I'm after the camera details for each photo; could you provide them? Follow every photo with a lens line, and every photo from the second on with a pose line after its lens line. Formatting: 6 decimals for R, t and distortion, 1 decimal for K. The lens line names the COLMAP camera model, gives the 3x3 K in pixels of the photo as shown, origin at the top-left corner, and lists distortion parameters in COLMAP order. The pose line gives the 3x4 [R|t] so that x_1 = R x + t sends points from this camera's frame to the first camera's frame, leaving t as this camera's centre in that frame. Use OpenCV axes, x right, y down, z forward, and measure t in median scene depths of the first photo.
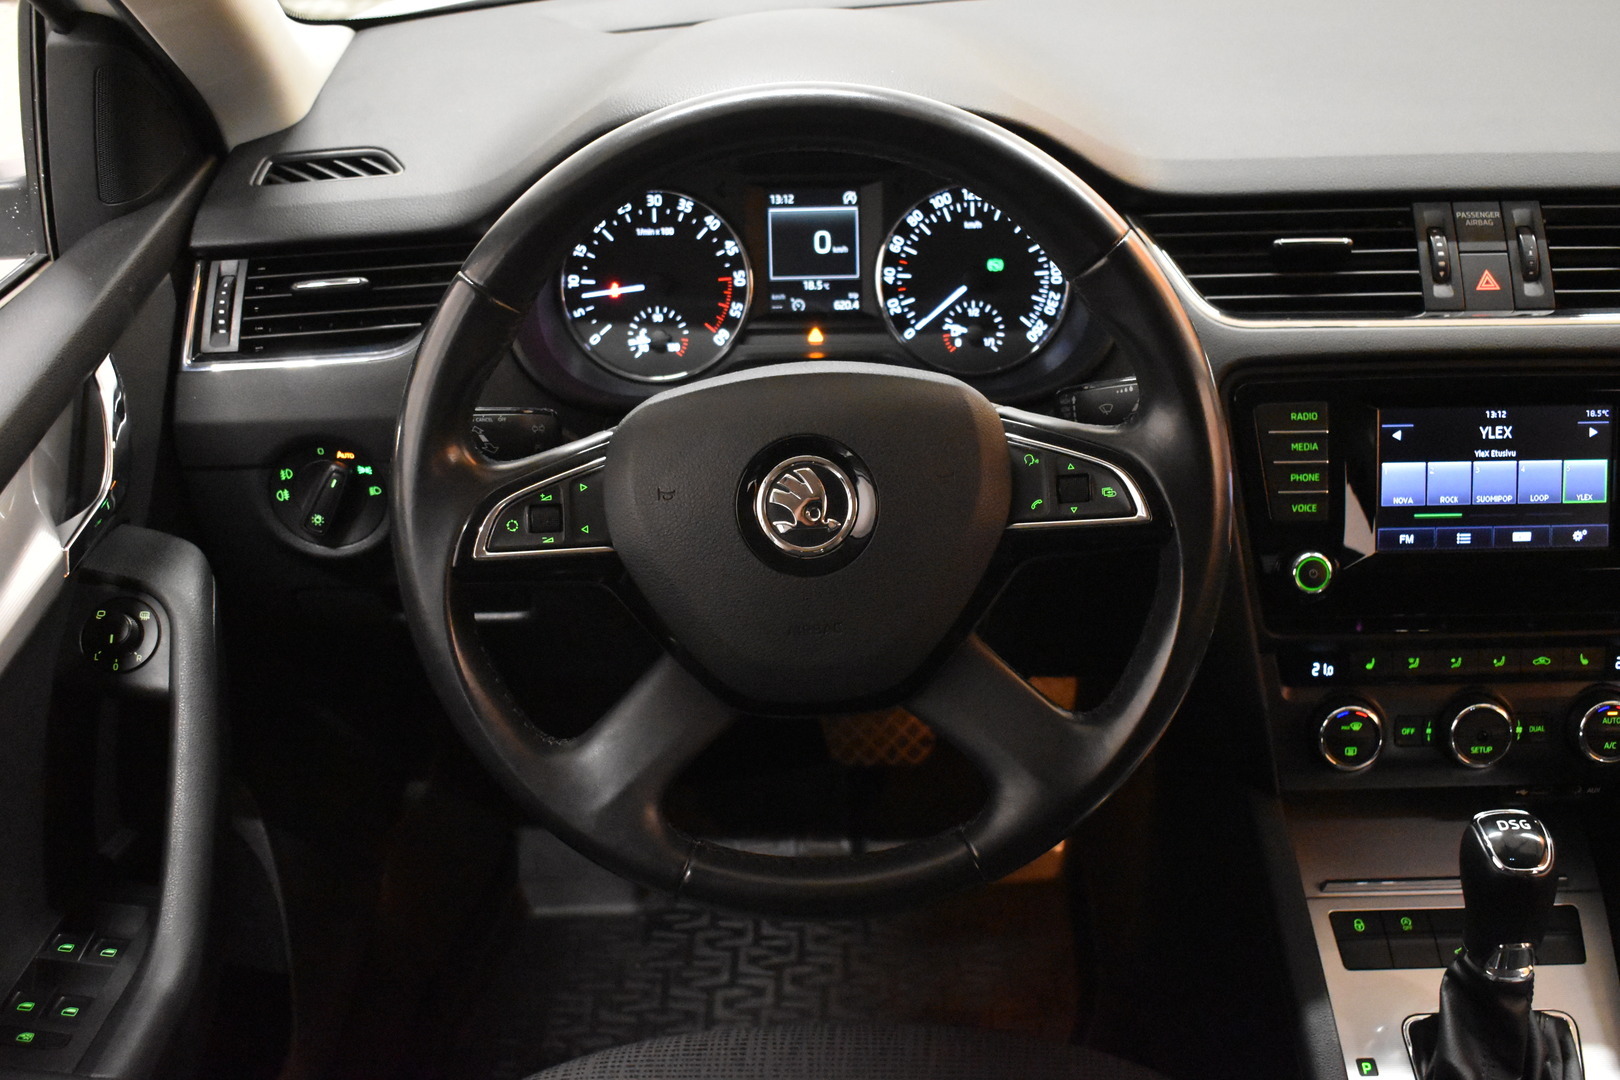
lens RADIAL K [[1718.9, 0, 812.6], [0, 1718.9, 540.7], [0, 0, 1]] dist [-0.075878, 0.000000]
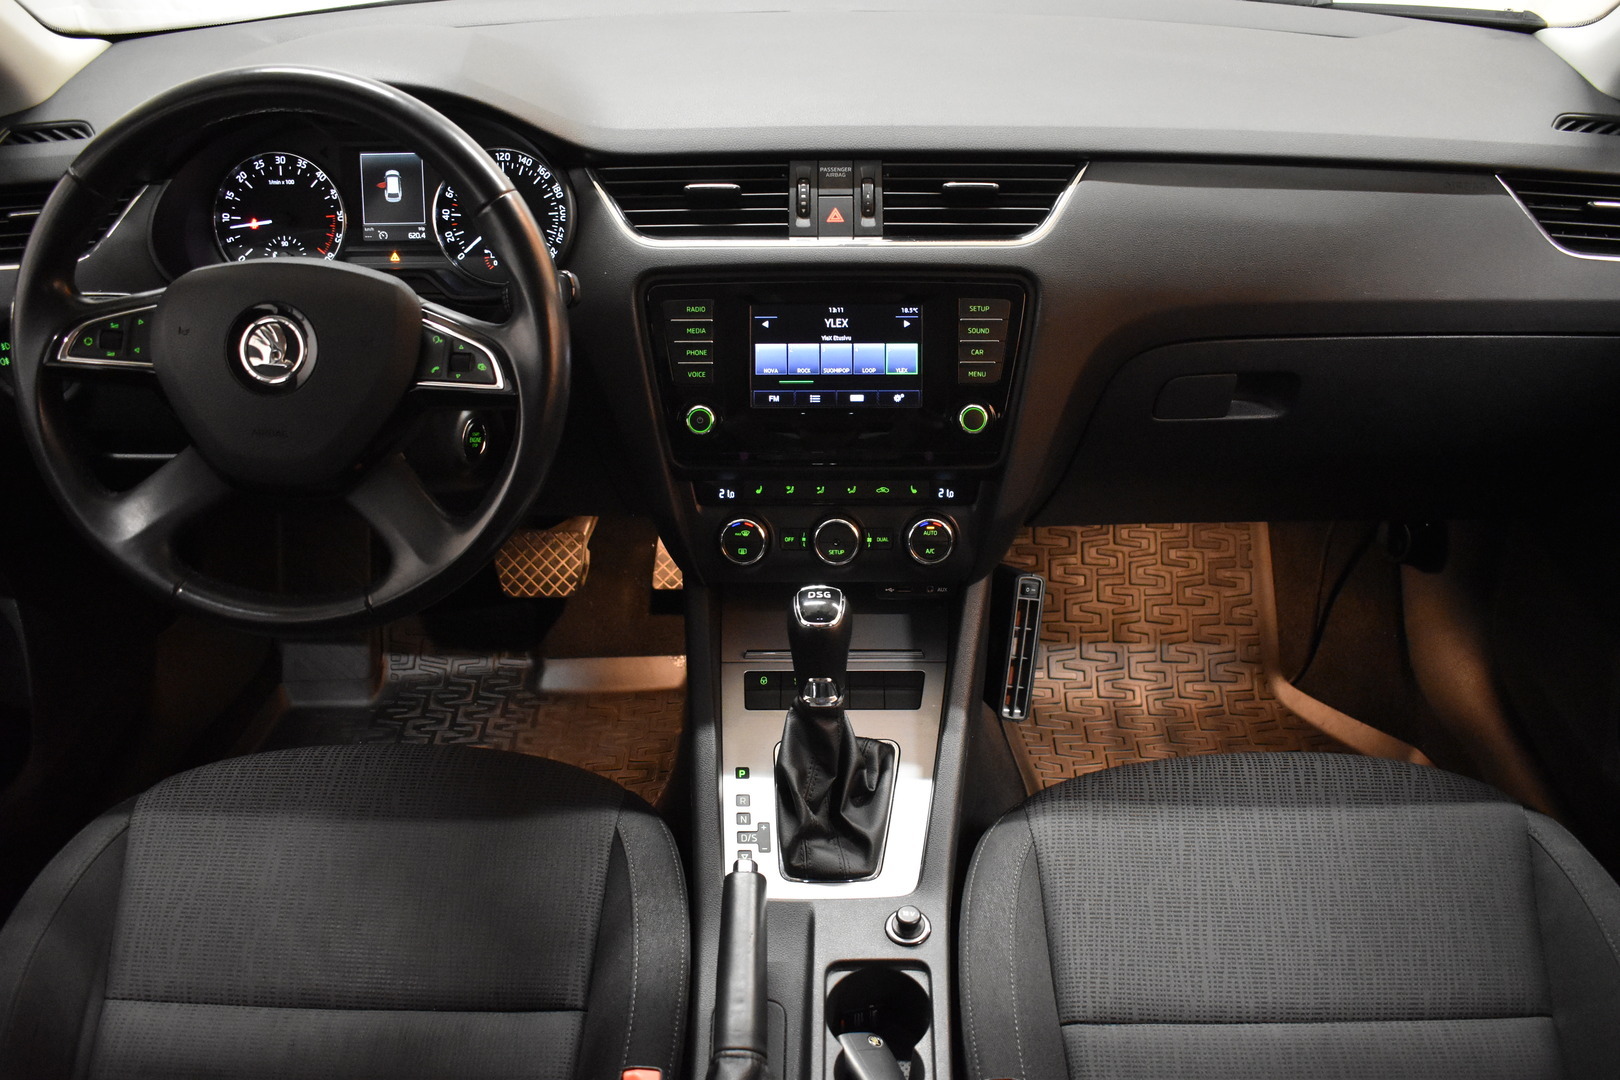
lens RADIAL K [[1422.0, 0, 808.0], [0, 1422.0, 543.0], [0, 0, 1]] dist [-0.092446, 0.028167]
pose [[0.999774, 0.016271, 0.013712, 0.332290], [-0.016596, 0.999576, 0.023913, 0.082438], [-0.013317, -0.024135, 0.999620, -0.163445]]
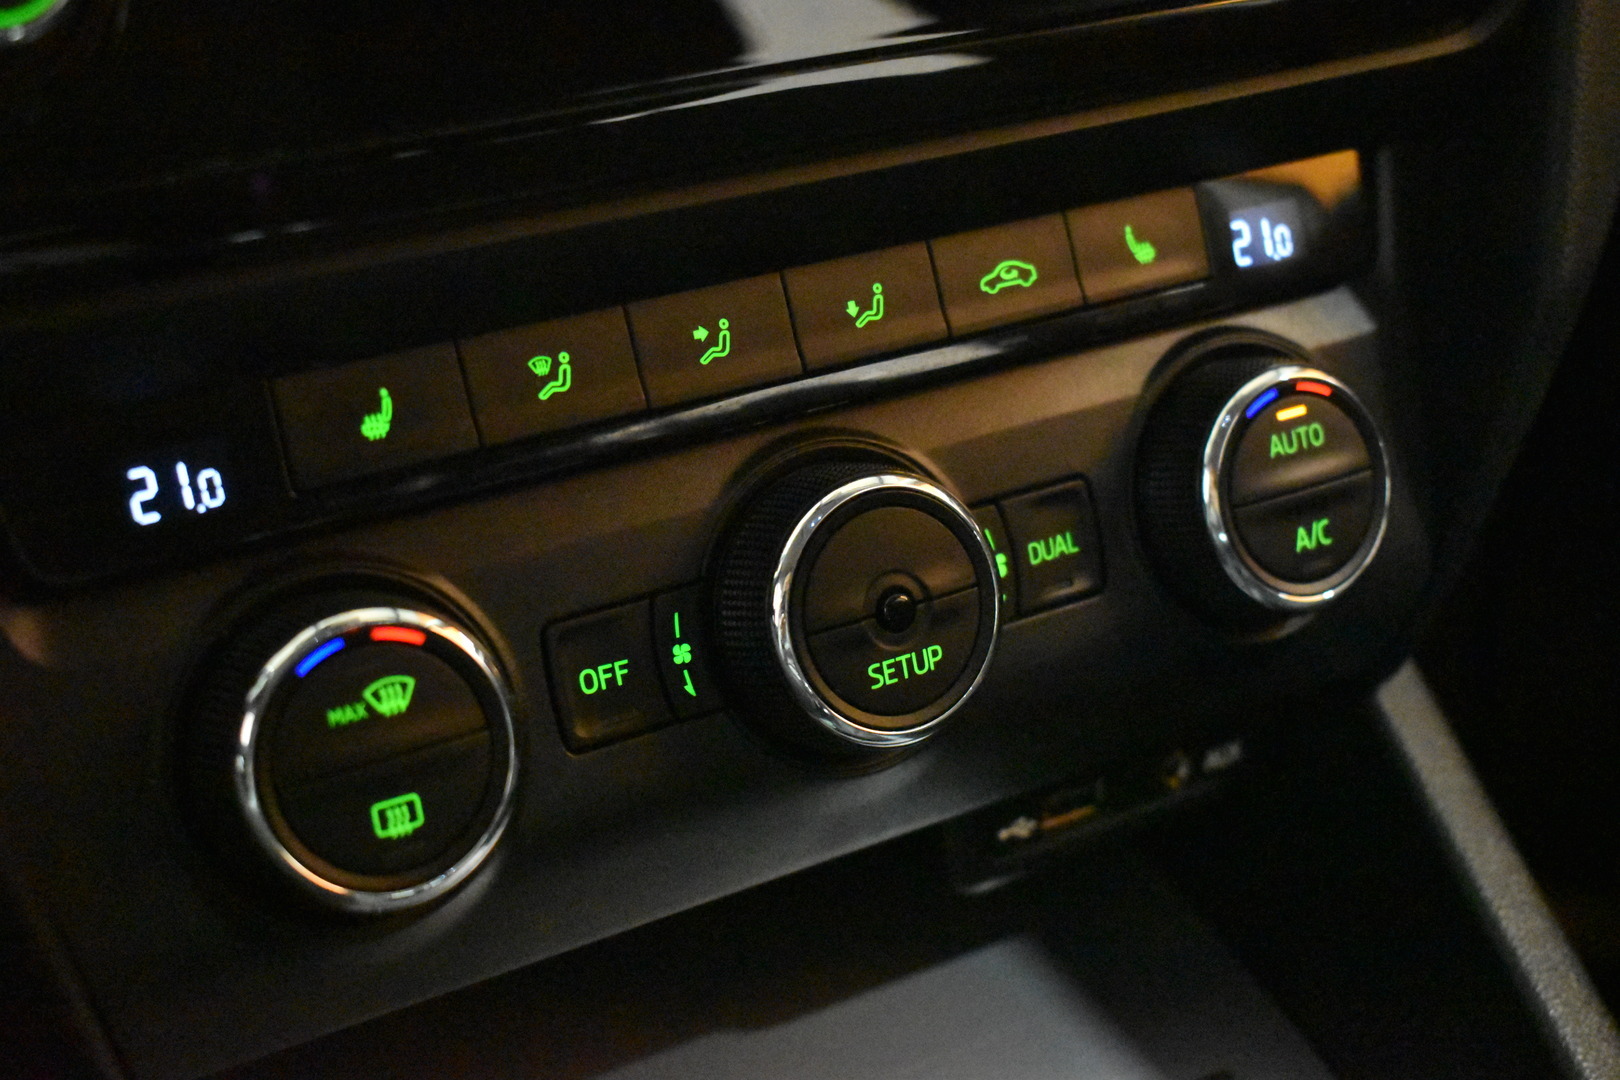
lens RADIAL K [[2560.5, 0, 806.0], [0, 2560.5, 538.6], [0, 0, 1]] dist [0.001562, 0.000000]
pose [[0.836401, -0.209345, 0.506564, 0.190294], [0.258093, 0.965742, -0.027037, 0.104938], [-0.483550, 0.153355, 0.861778, 0.648841]]
